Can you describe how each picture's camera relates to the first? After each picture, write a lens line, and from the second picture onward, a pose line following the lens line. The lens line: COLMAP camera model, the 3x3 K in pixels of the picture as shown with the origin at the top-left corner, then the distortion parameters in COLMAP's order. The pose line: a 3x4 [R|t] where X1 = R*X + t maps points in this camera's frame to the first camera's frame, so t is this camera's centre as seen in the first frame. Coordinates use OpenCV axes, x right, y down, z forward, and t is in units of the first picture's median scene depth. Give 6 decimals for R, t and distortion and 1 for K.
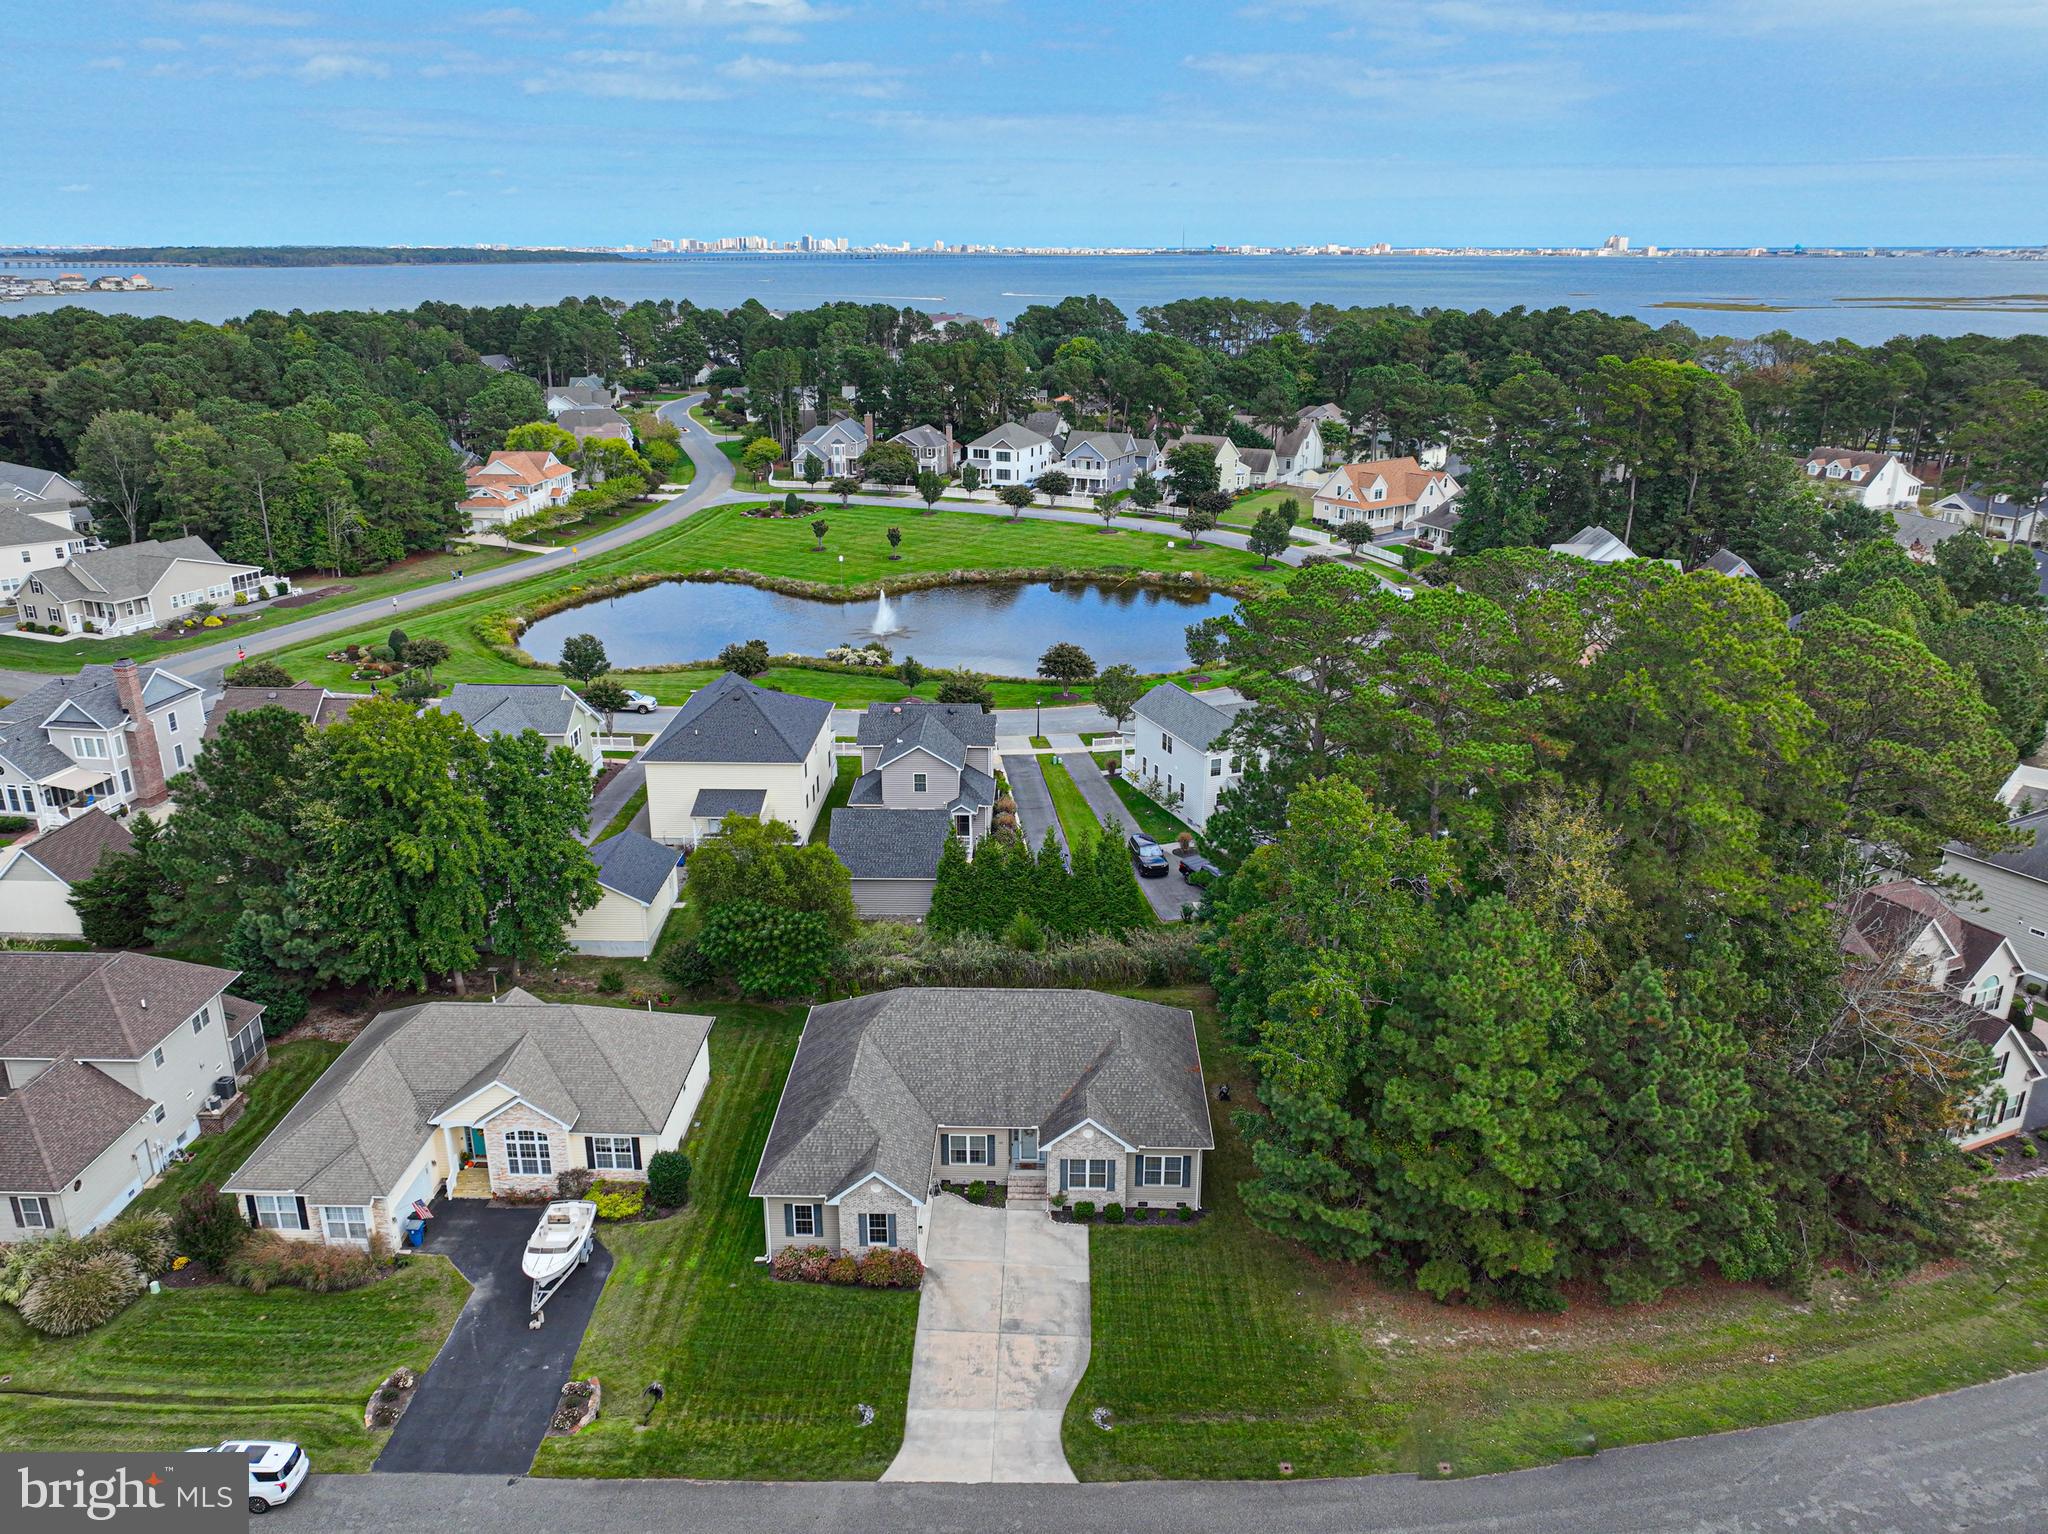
lens RADIAL K [[1490.4, 0, 1009.3], [0, 1490.4, 756.1], [0, 0, 1]] dist [0.001923, 0.010998]
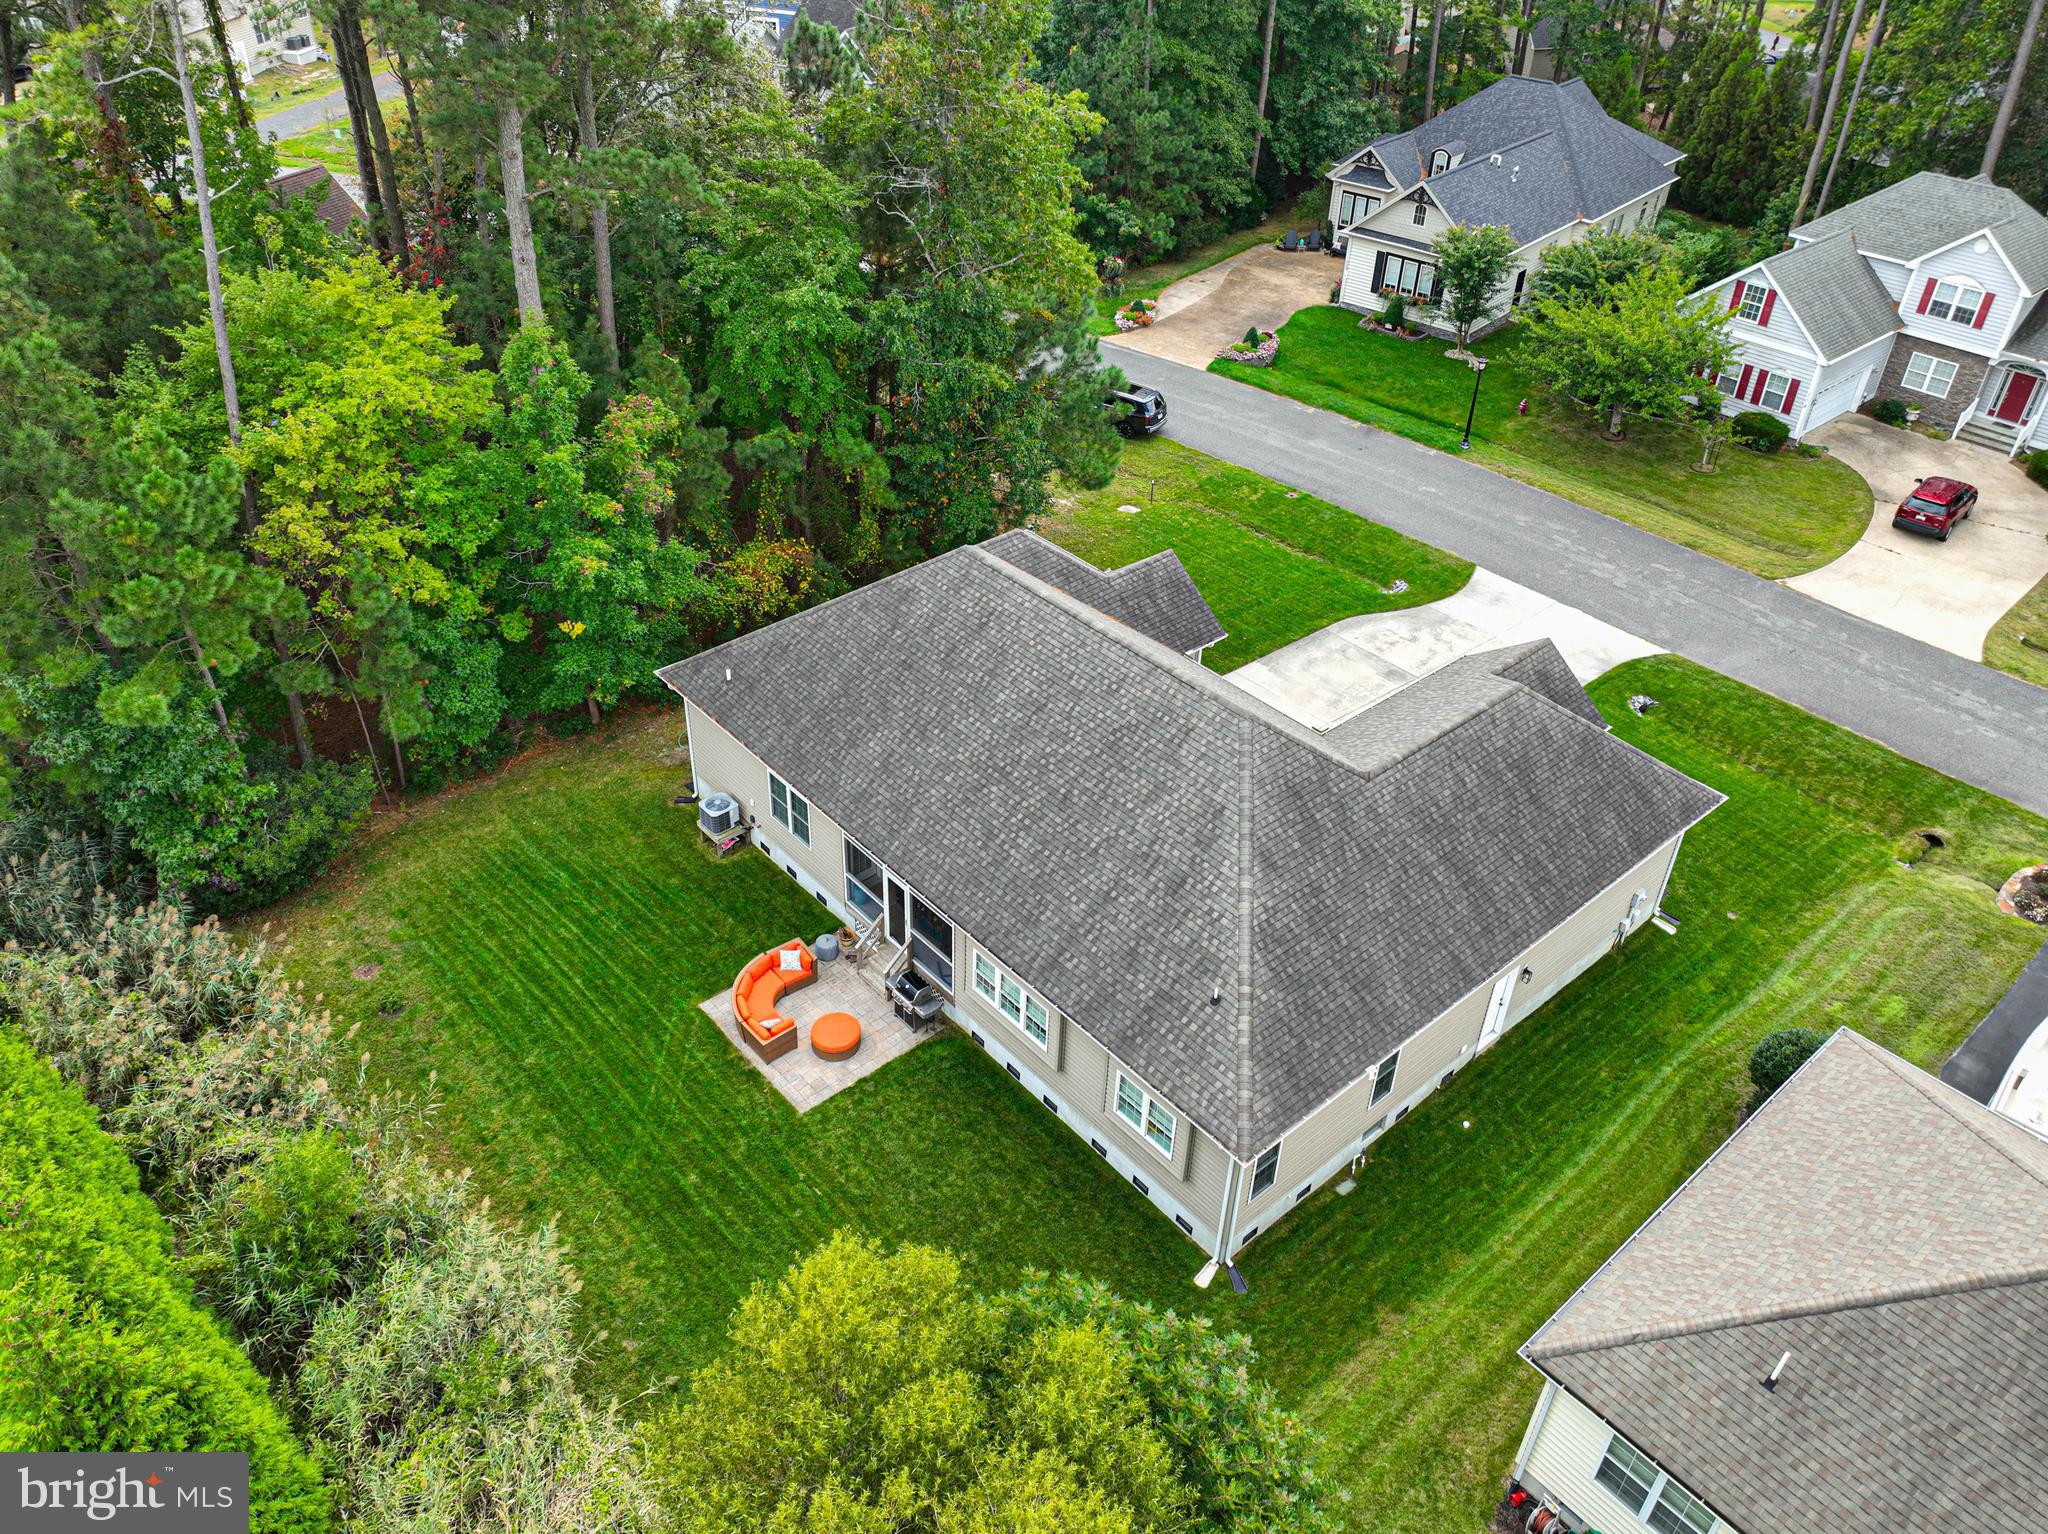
lens RADIAL K [[1501.5, 0, 959.1], [0, 1501.5, 759.9], [0, 0, 1]] dist [-0.000658, 0.003182]
pose [[-0.661011, -0.447378, 0.602426, -0.288631], [0.228343, 0.644832, 0.729419, -0.164553], [-0.714790, 0.619713, -0.324085, 1.278158]]
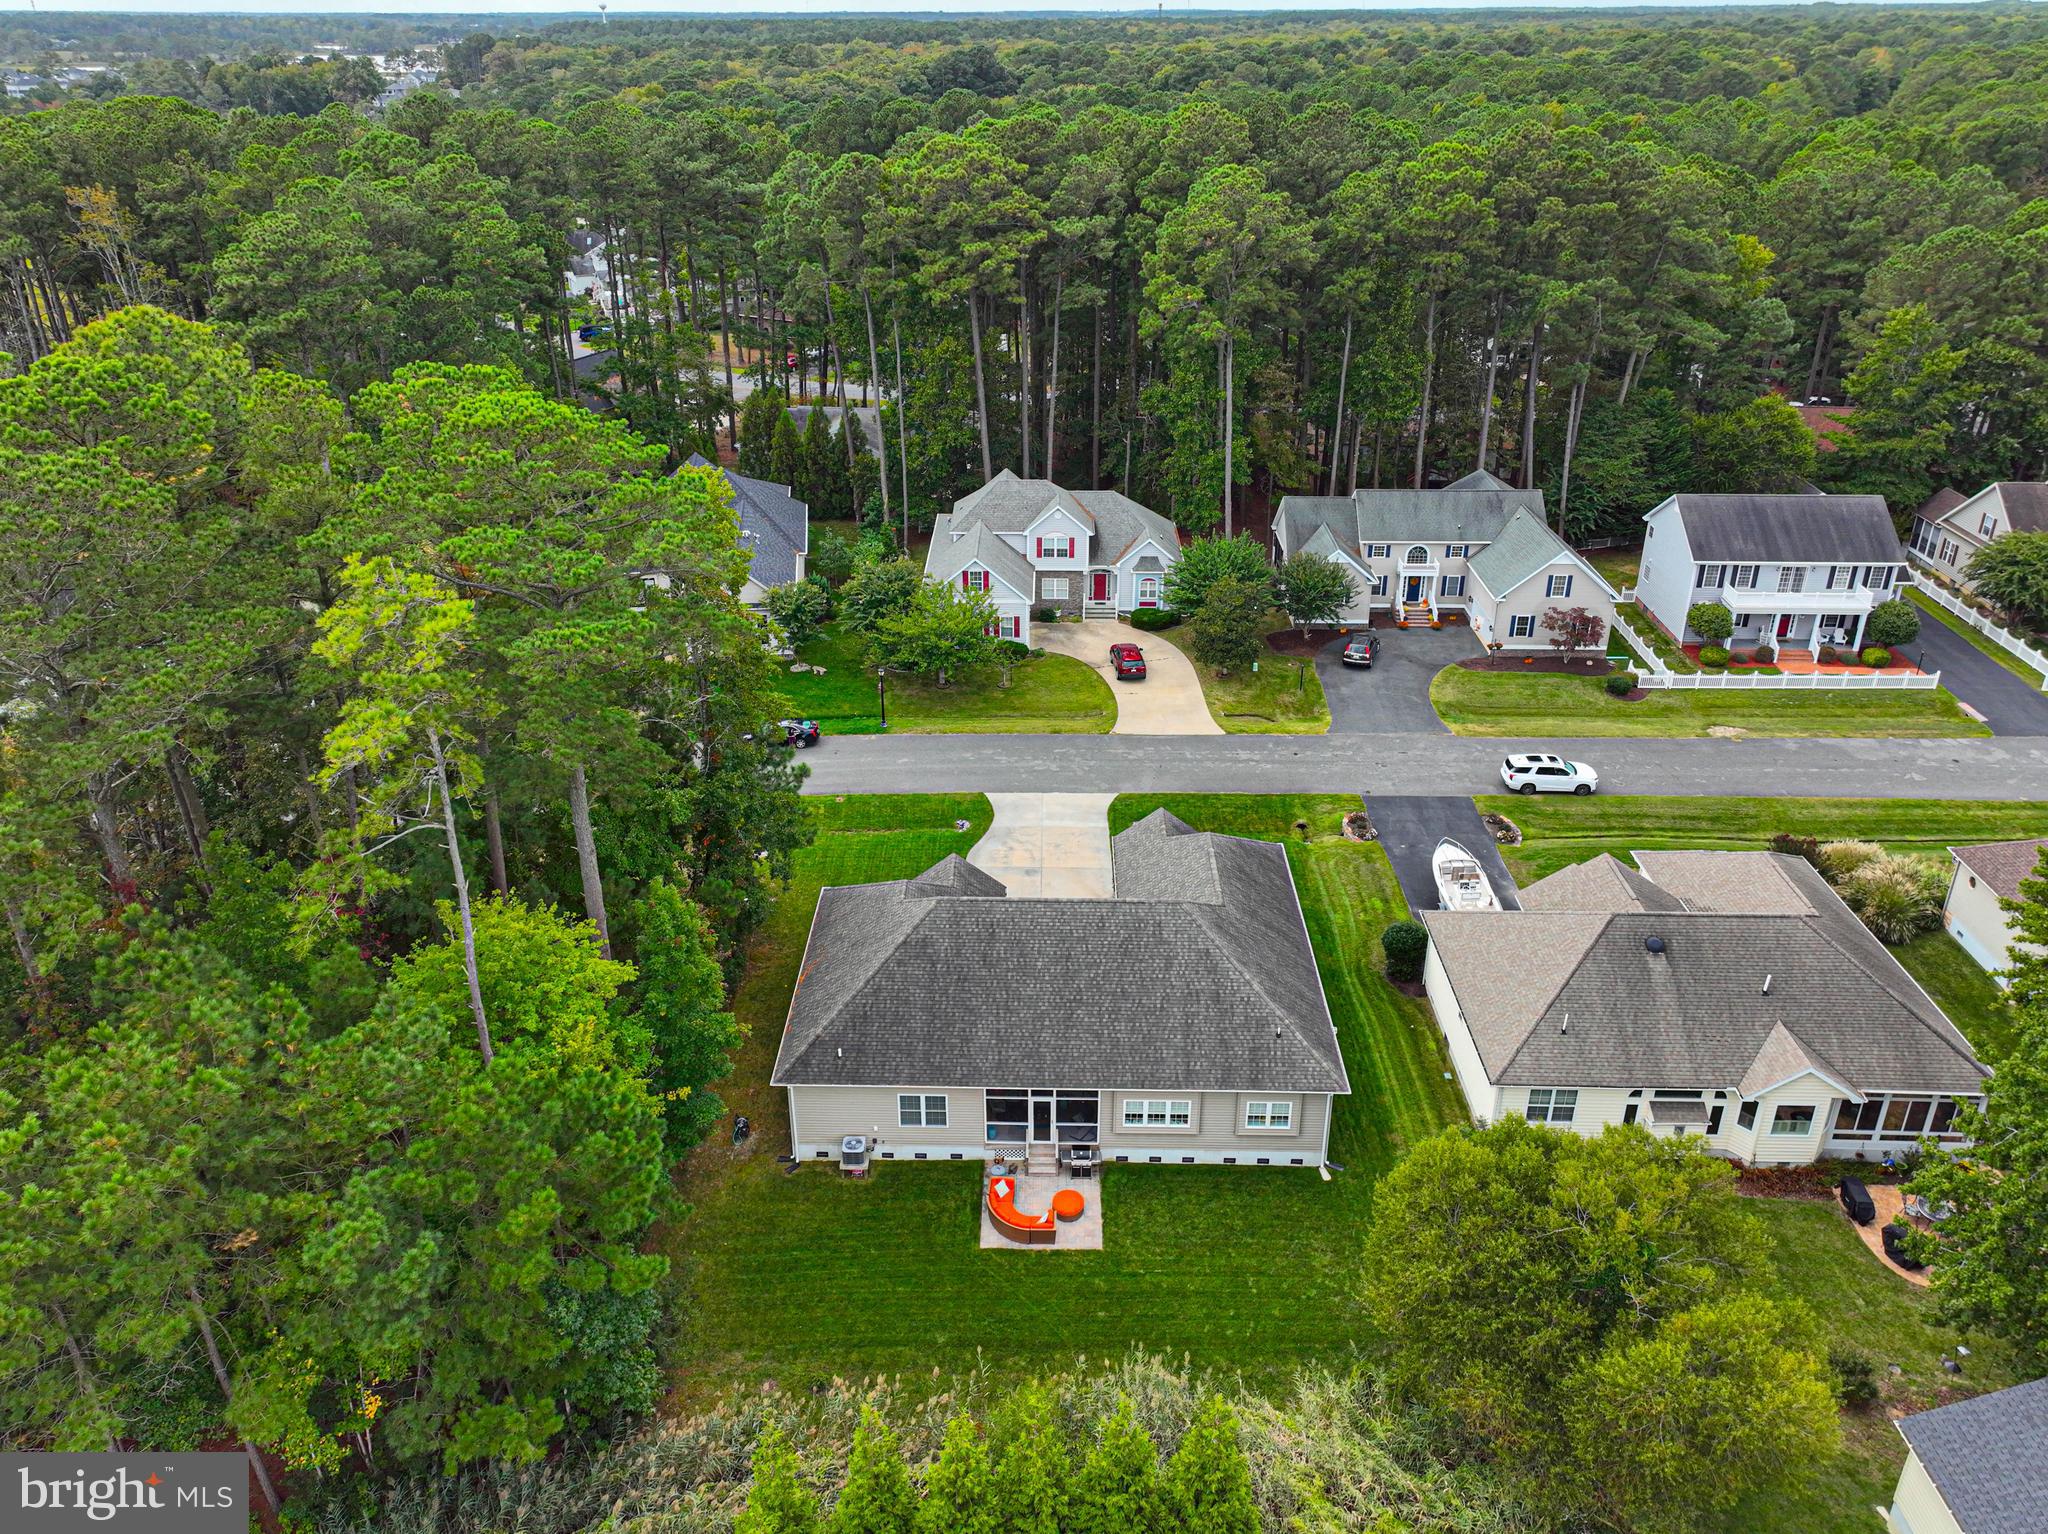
lens RADIAL K [[1465.4, 0, 1022.2], [0, 1465.4, 747.4], [0, 0, 1]] dist [0.003554, 0.003441]
pose [[-0.999950, 0.009969, -0.000975, 0.008949], [0.006263, 0.698238, 0.715838, -0.454776], [0.007817, 0.715796, -0.698265, 1.555293]]
